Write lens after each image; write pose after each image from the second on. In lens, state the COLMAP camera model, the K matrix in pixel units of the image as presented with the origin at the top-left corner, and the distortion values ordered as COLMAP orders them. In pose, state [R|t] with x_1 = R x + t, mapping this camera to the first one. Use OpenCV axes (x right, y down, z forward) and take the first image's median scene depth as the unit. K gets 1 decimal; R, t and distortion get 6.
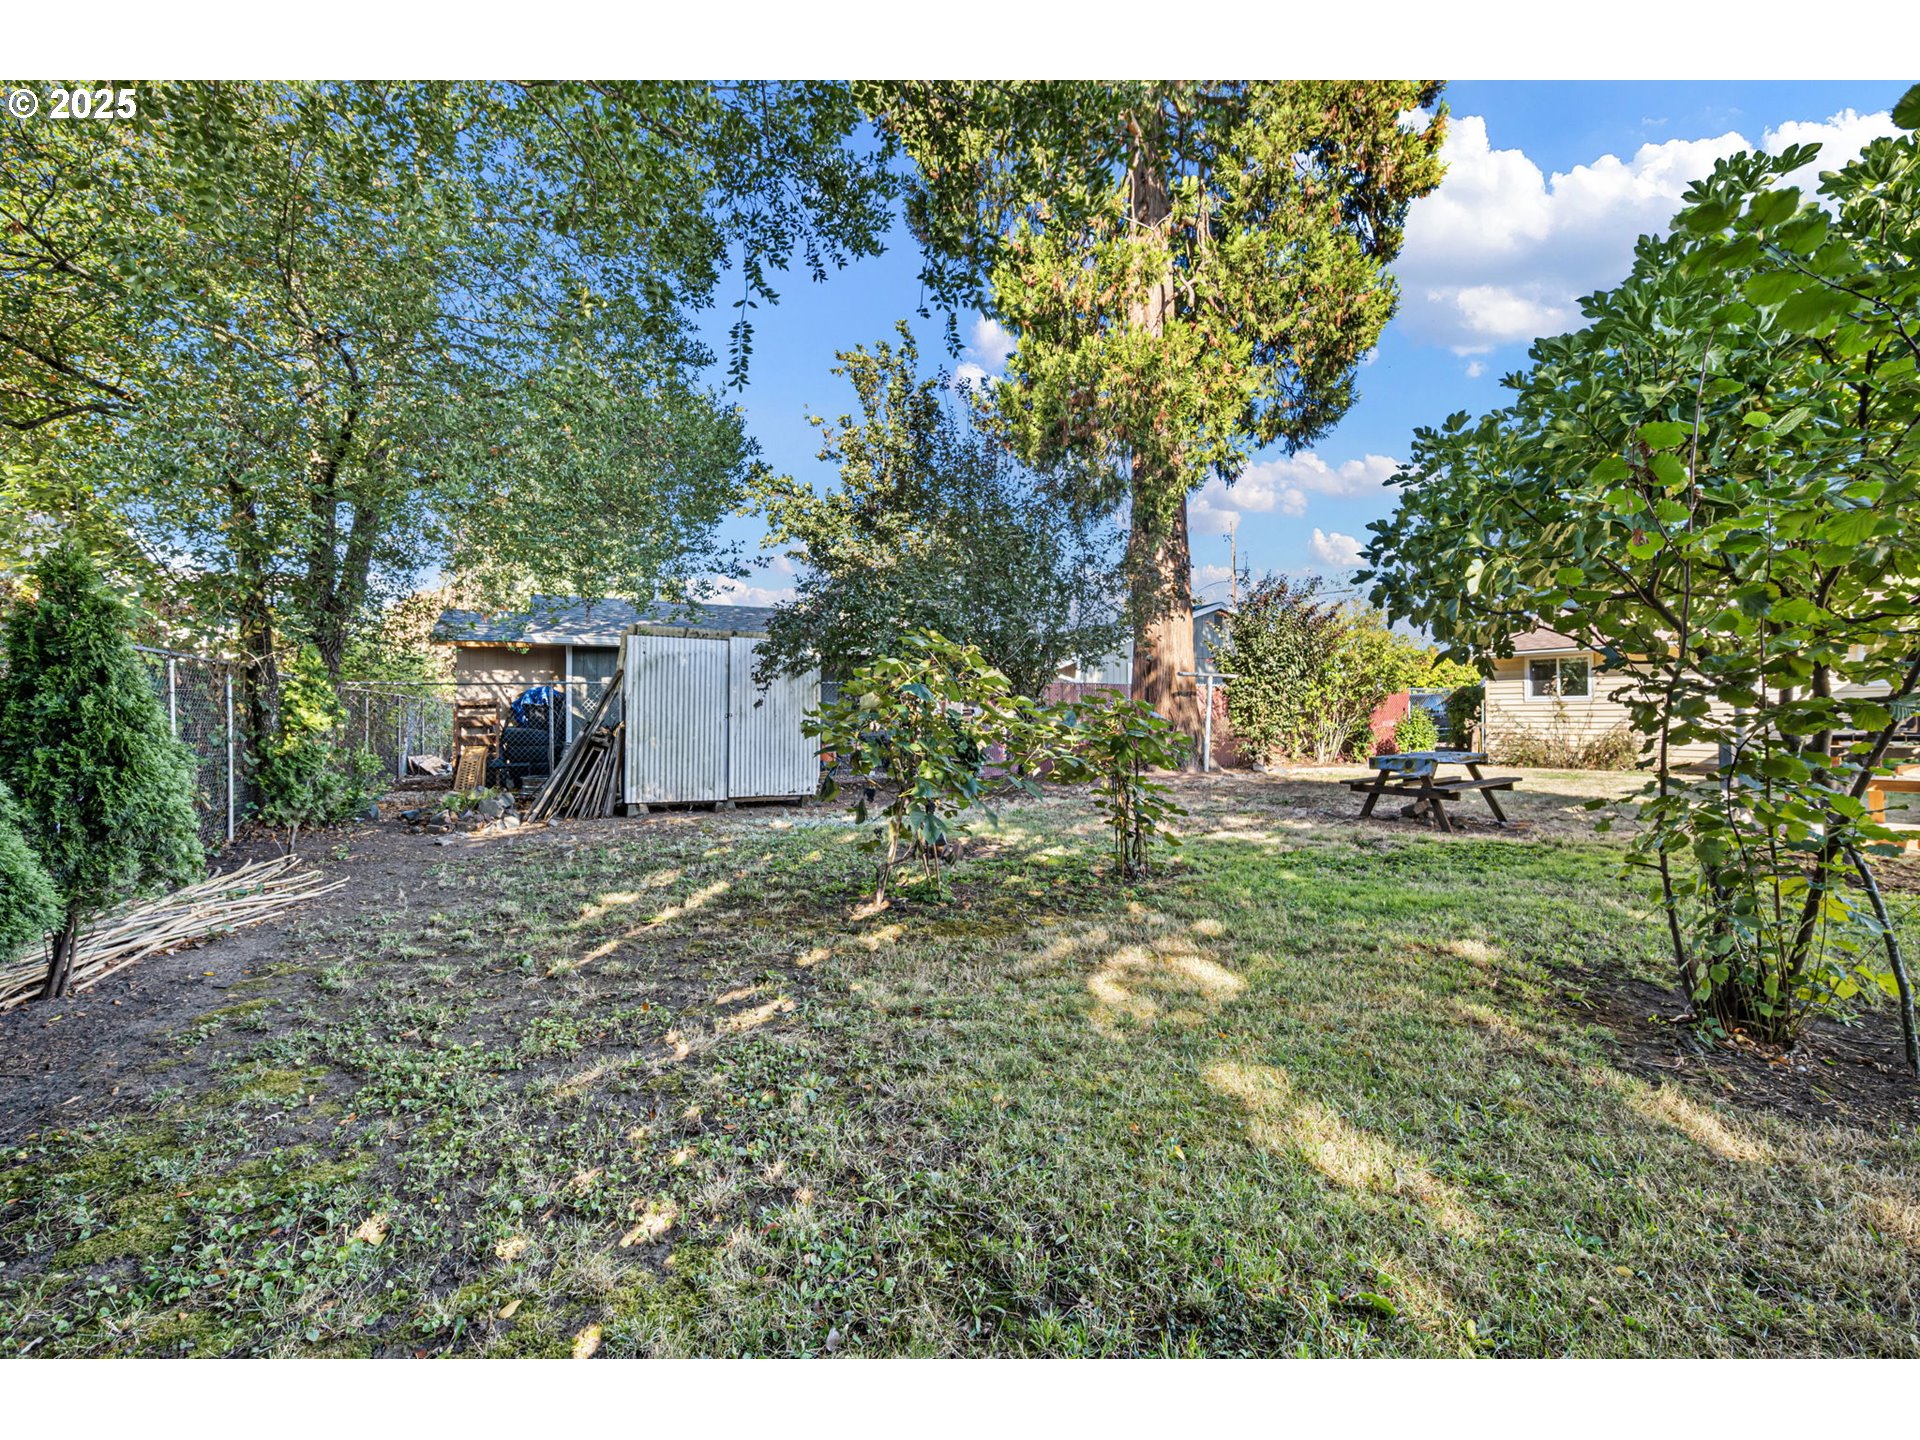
lens RADIAL K [[802.1, 0, 960.6], [0, 802.1, 715.0], [0, 0, 1]] dist [-0.001956, -0.000256]
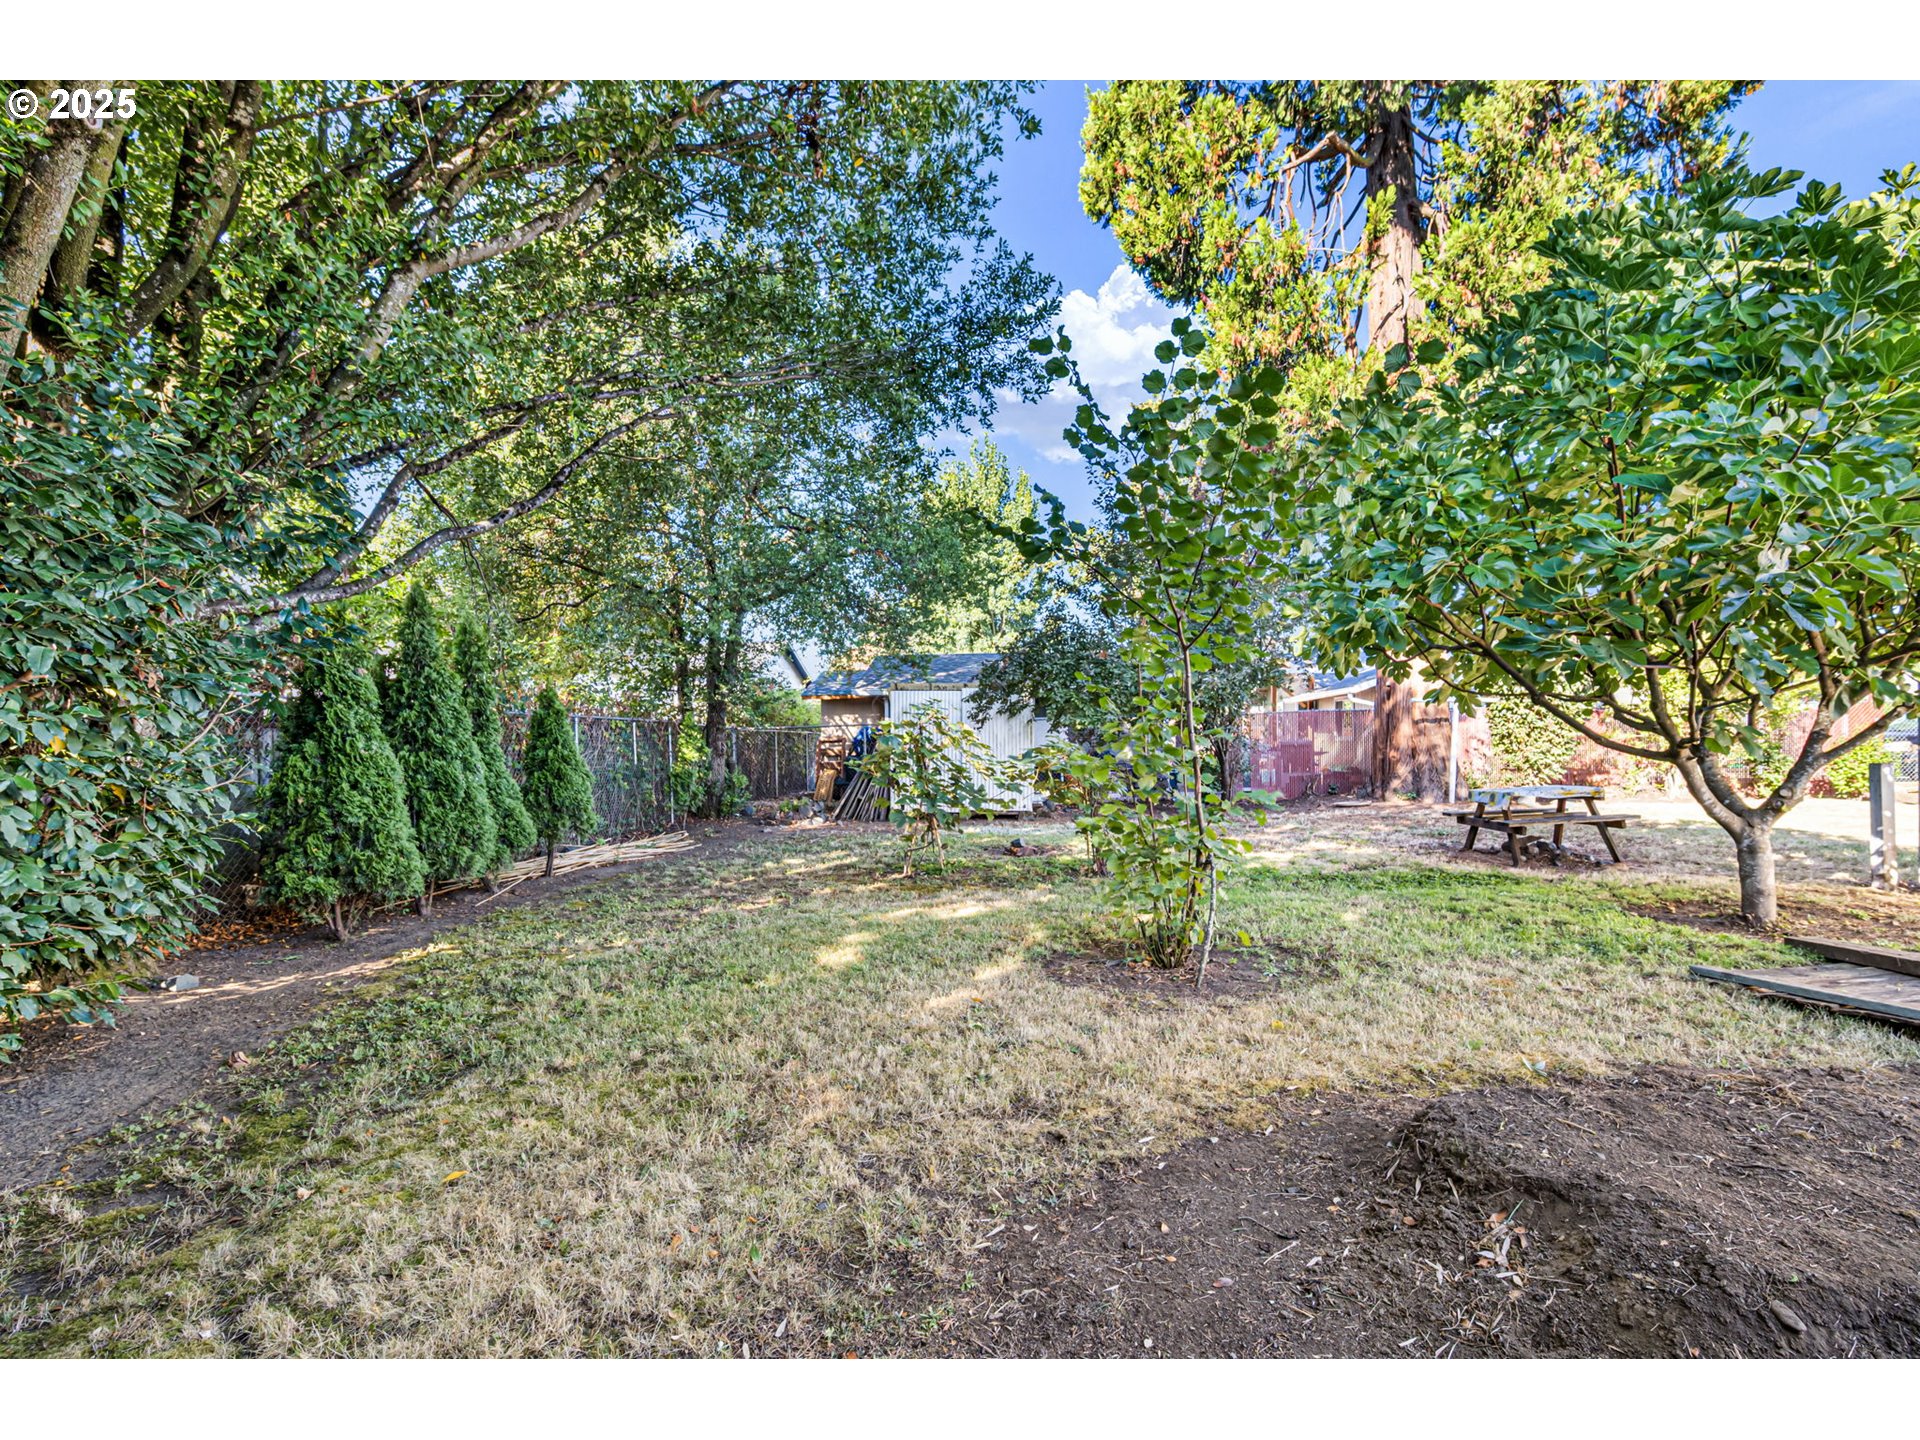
lens RADIAL K [[810.0, 0, 960.1], [0, 810.0, 736.2], [0, 0, 1]] dist [-0.001236, -0.000468]
pose [[0.861673, -0.012666, -0.507306, 0.406095], [0.012619, 0.999914, -0.003533, -0.014274], [0.507307, -0.003357, 0.861759, -0.157676]]
